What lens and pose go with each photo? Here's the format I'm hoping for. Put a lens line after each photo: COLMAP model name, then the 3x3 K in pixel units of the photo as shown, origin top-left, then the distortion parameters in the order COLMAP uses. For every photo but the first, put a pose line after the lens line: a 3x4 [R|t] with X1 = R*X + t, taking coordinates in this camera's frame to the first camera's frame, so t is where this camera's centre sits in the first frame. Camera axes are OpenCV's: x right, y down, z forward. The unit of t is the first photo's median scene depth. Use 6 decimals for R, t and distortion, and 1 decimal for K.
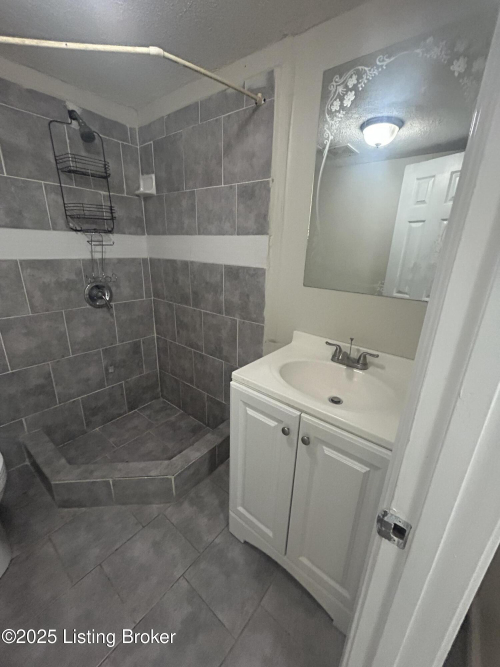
lens RADIAL K [[268.5, 0, 251.0], [0, 268.5, 334.0], [0, 0, 1]] dist [-0.003530, 0.002378]
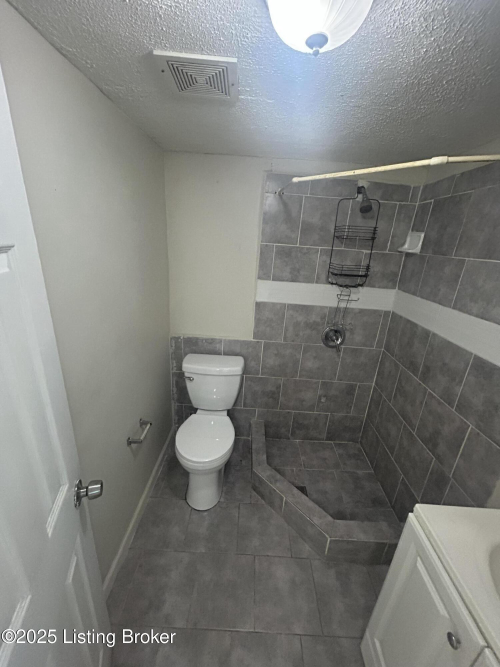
lens RADIAL K [[268.5, 0, 250.0], [0, 268.5, 333.8], [0, 0, 1]] dist [-0.003530, 0.002378]
pose [[0.616594, 0.272178, -0.738736, 0.054402], [-0.293676, 0.950127, 0.104944, -0.191333], [0.730457, 0.152241, 0.665774, -0.016338]]
